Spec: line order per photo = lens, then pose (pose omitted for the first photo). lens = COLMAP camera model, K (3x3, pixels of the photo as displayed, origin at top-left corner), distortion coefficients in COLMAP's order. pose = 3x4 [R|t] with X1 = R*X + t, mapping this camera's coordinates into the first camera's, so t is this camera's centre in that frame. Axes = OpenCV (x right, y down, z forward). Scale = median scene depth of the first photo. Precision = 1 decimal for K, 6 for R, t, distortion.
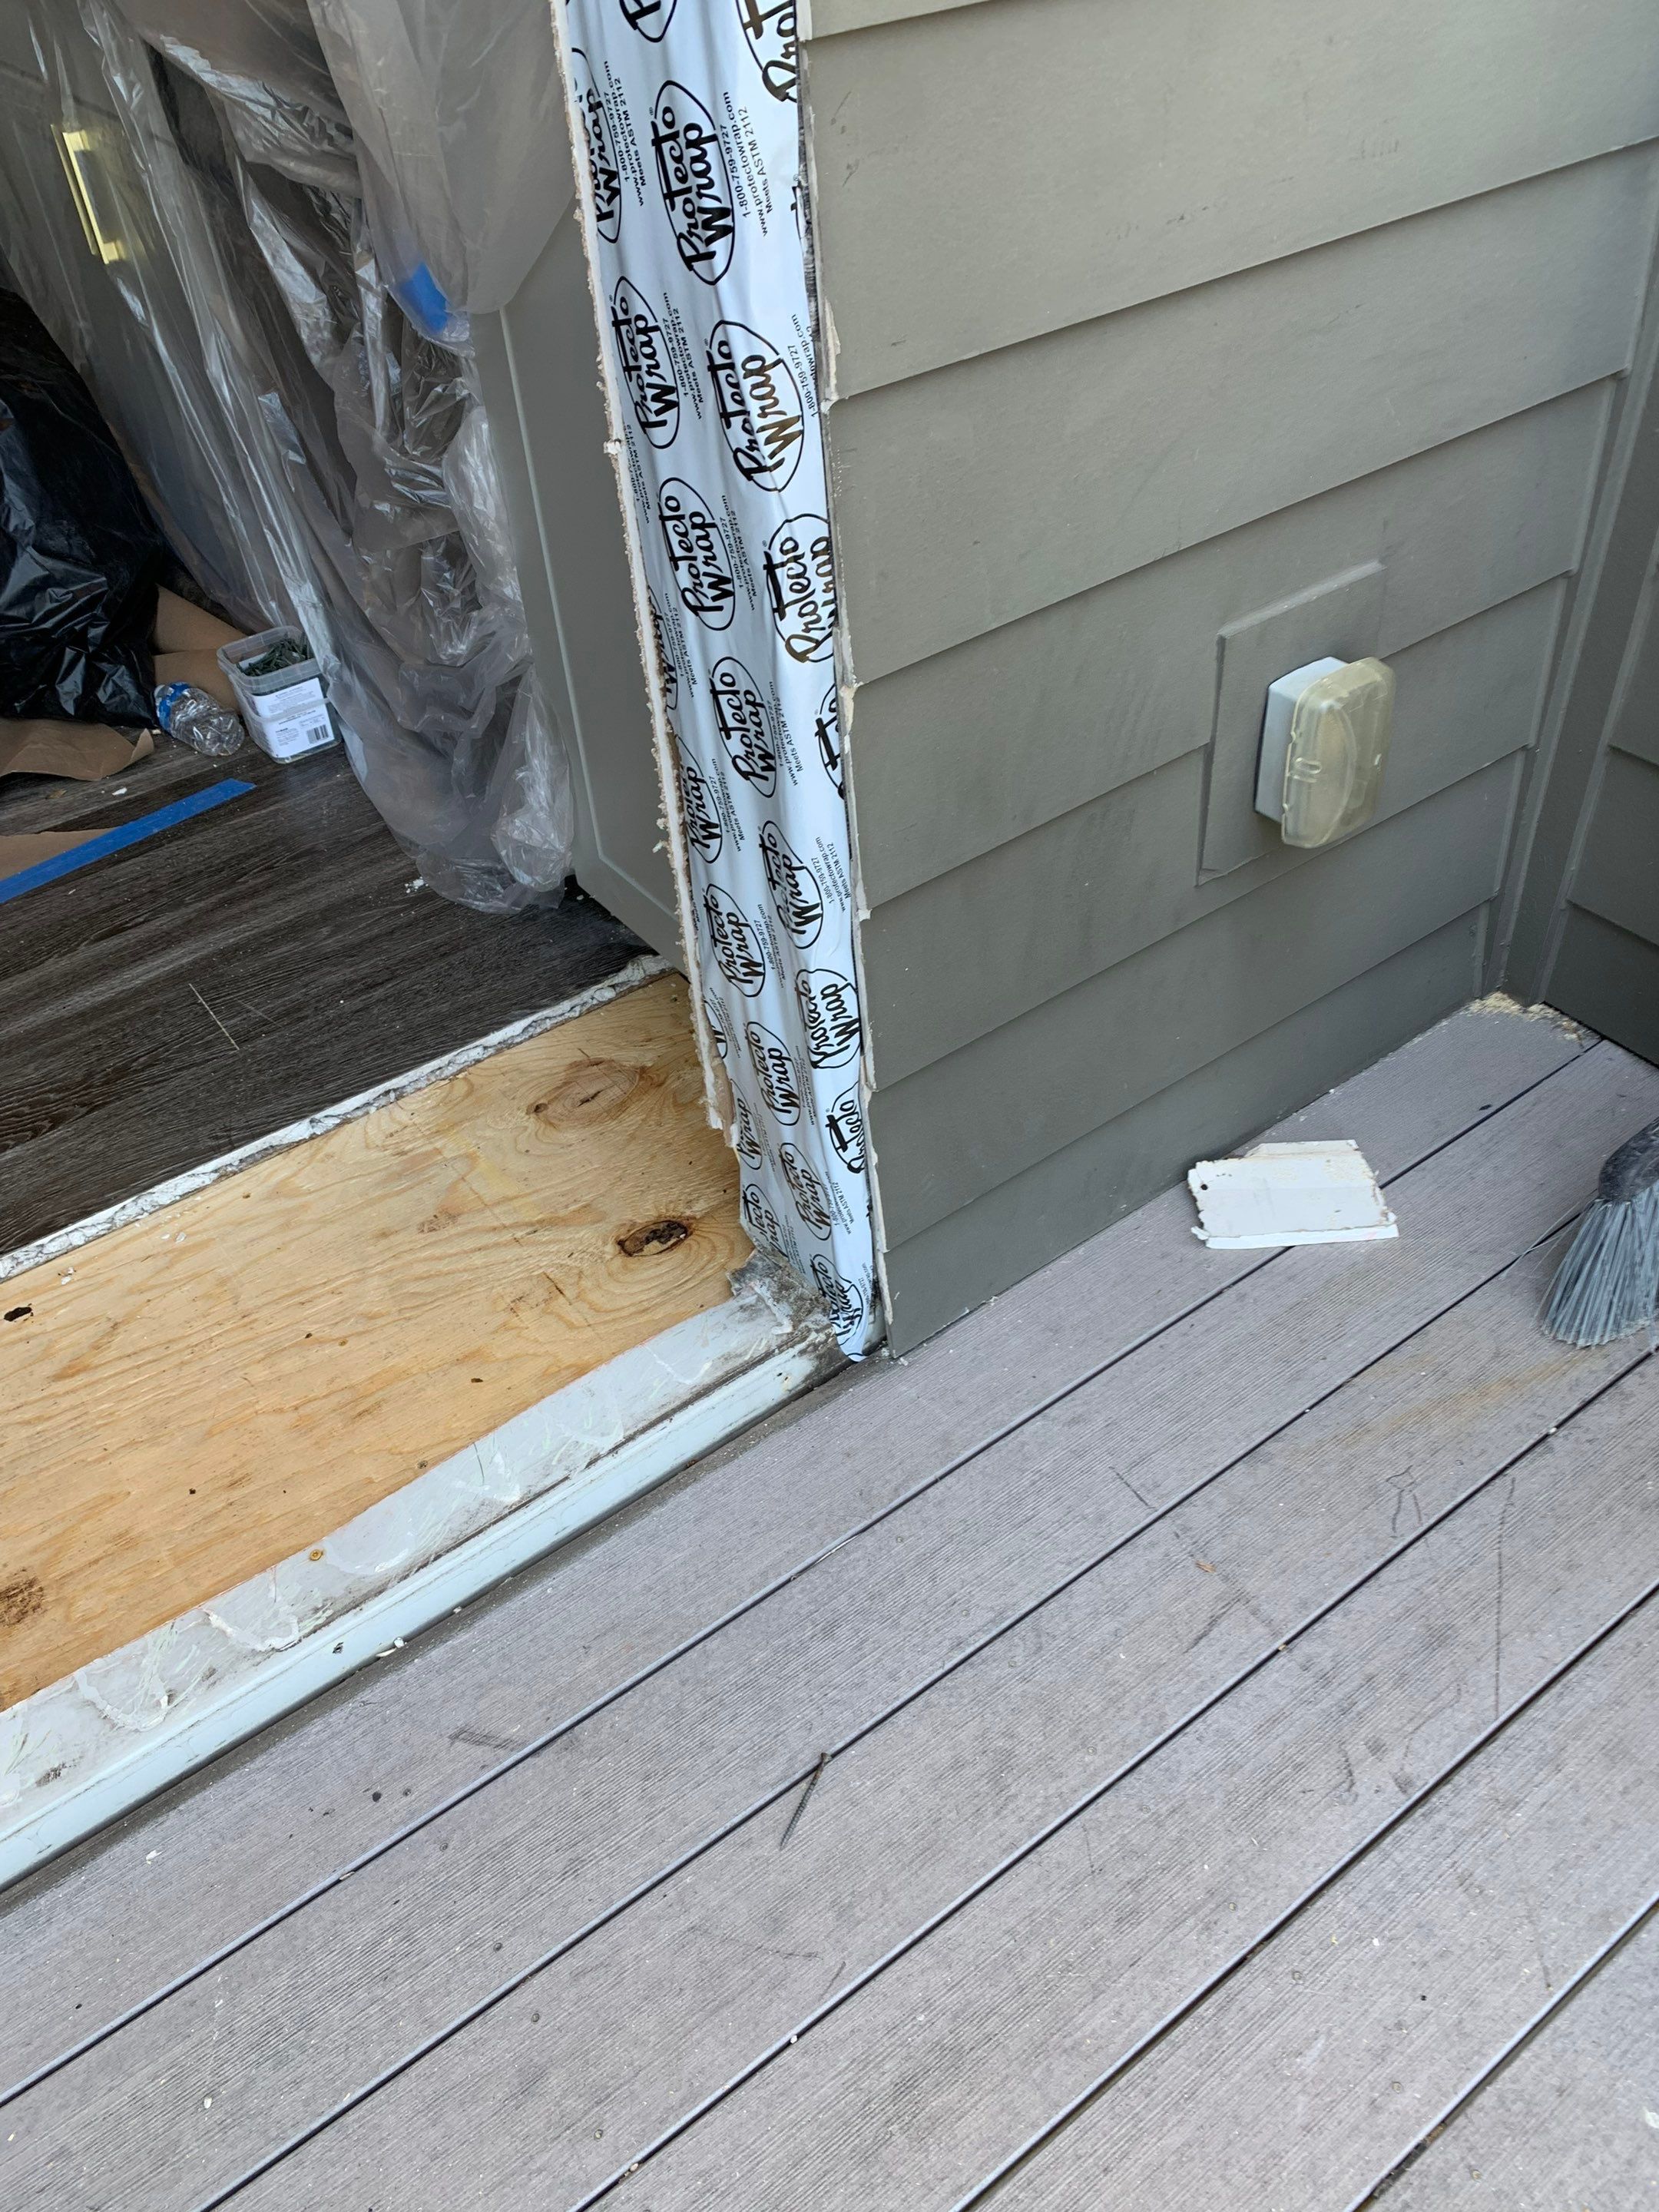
lens RADIAL K [[1674.8, 0, 812.8], [0, 1674.8, 1099.4], [0, 0, 1]] dist [0.034617, -0.030638]
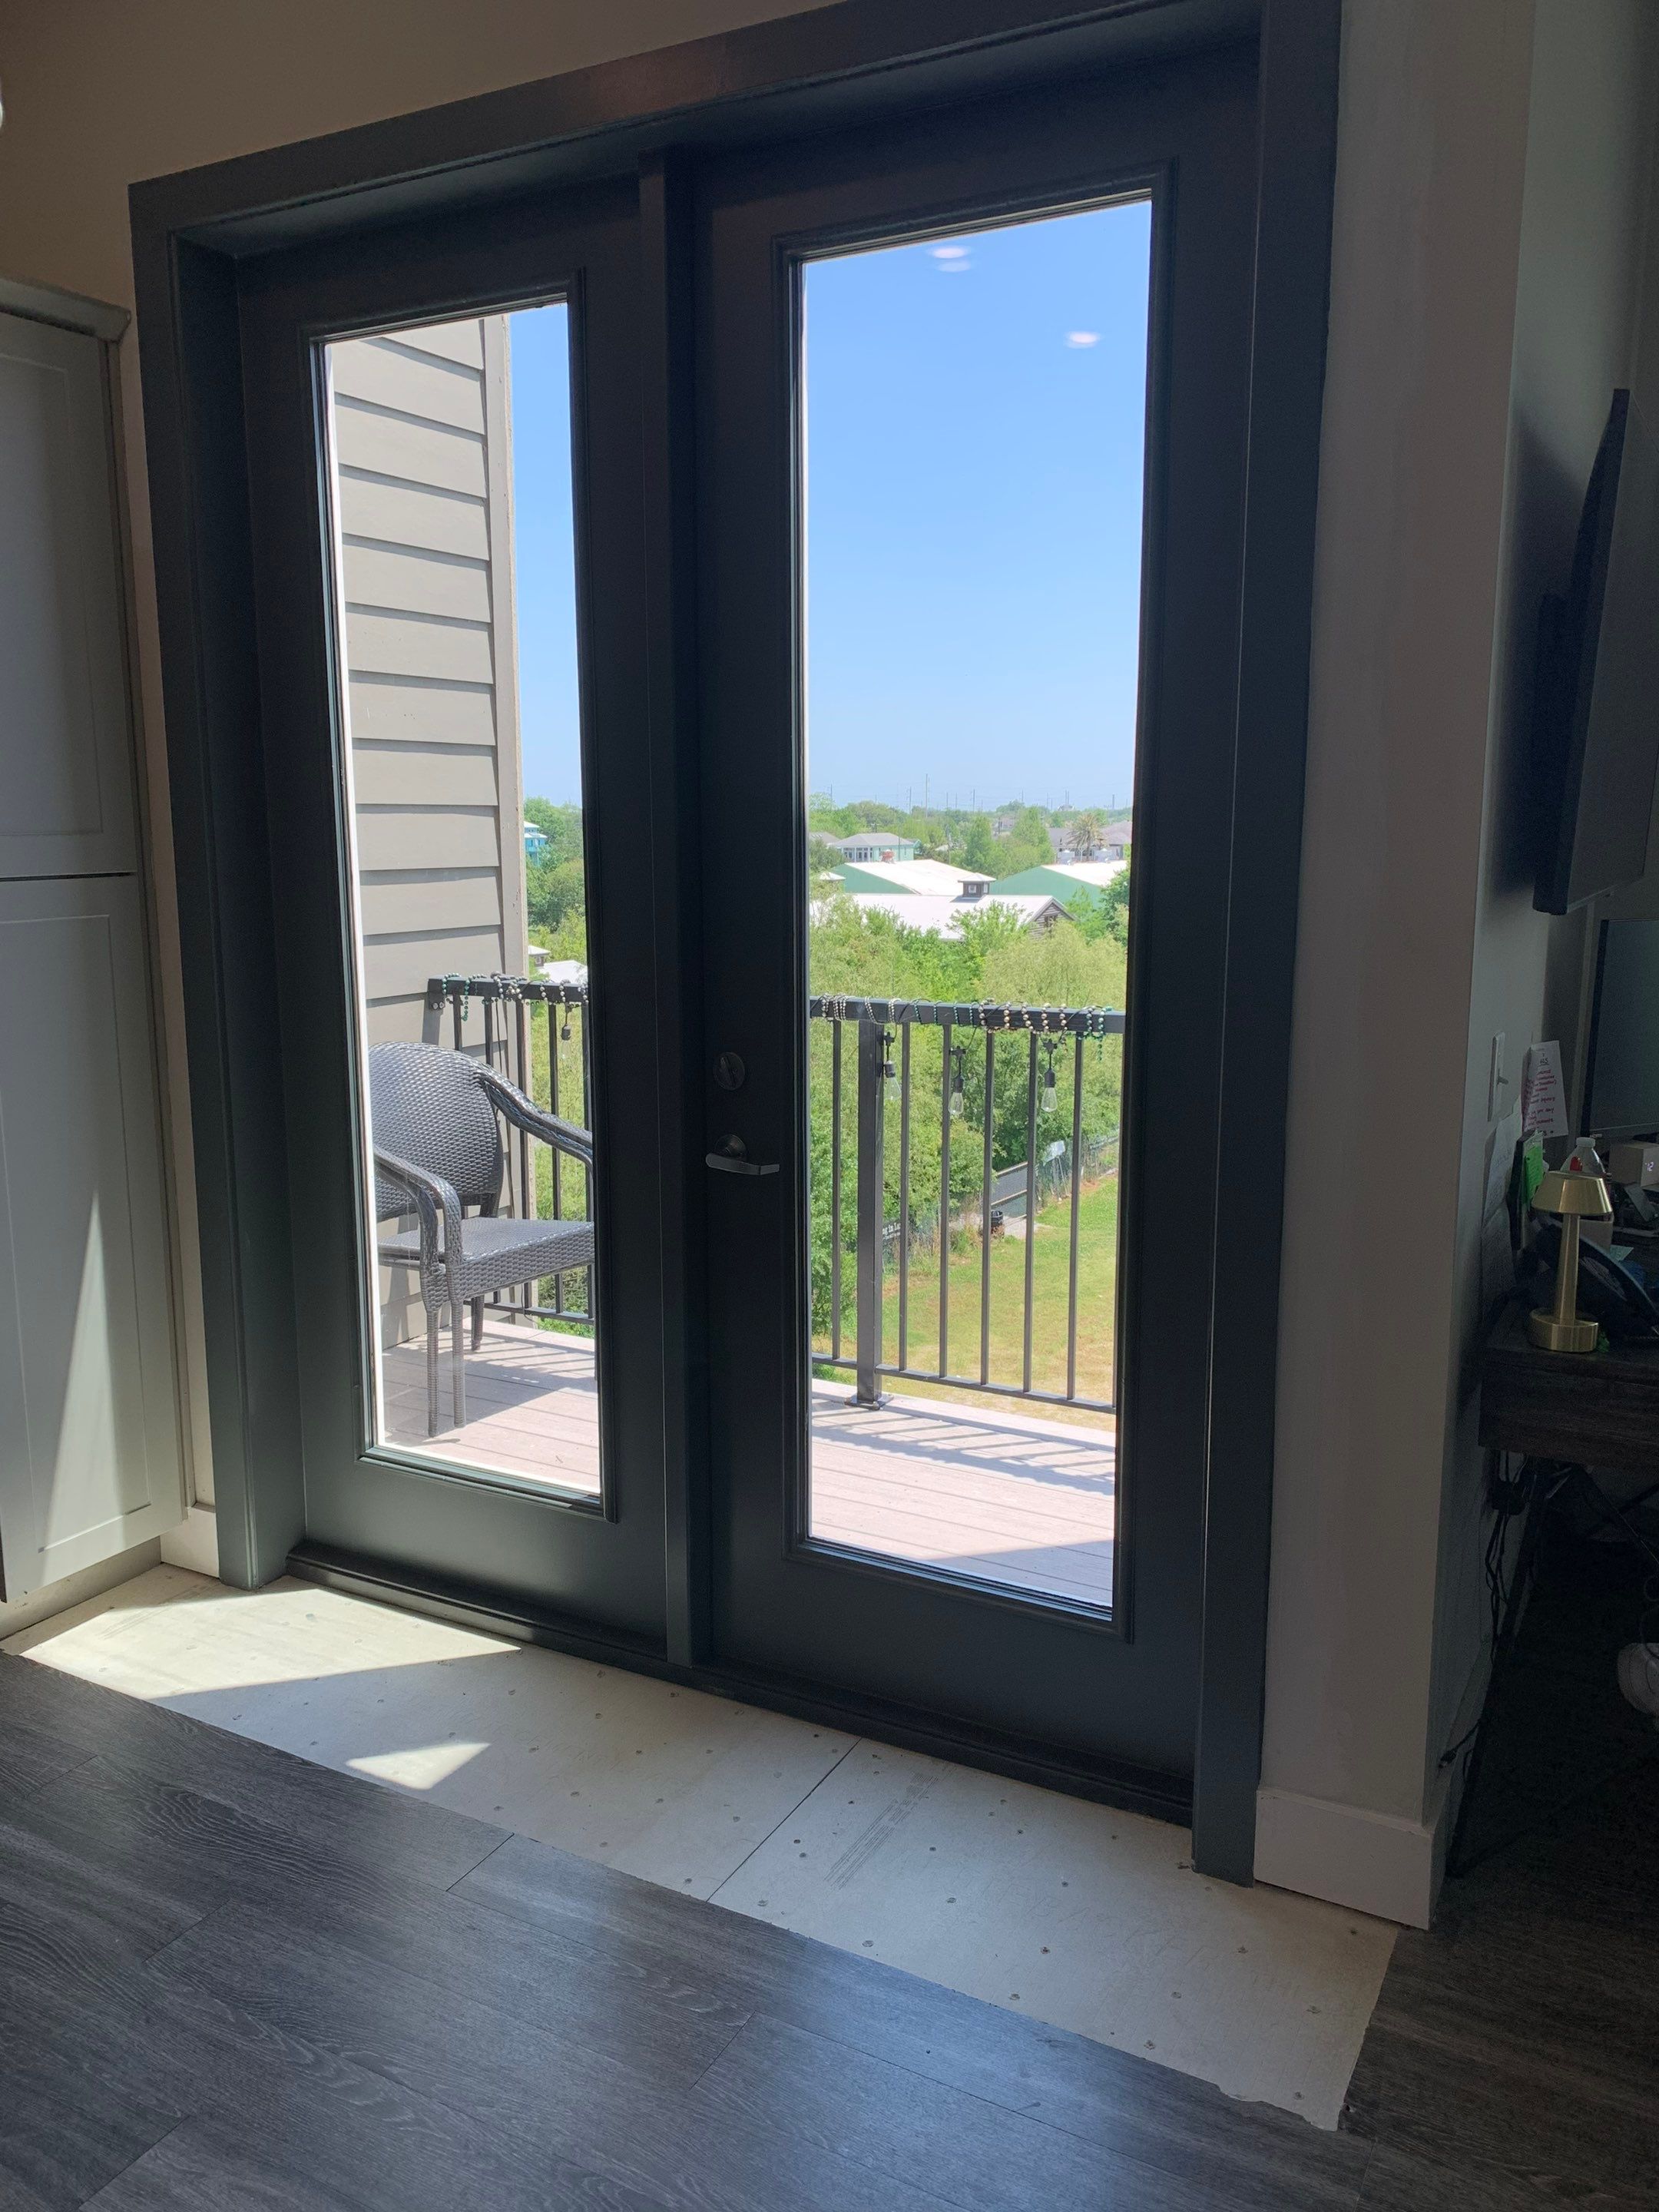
lens RADIAL K [[1674.8, 0, 801.6], [0, 1674.8, 1096.8], [0, 0, 1]] dist [0.034617, -0.030638]
pose [[-0.427759, -0.081055, 0.900251, -2.709929], [0.619373, 0.699109, 0.357243, -0.830172], [-0.658330, 0.710406, -0.248847, 0.795482]]
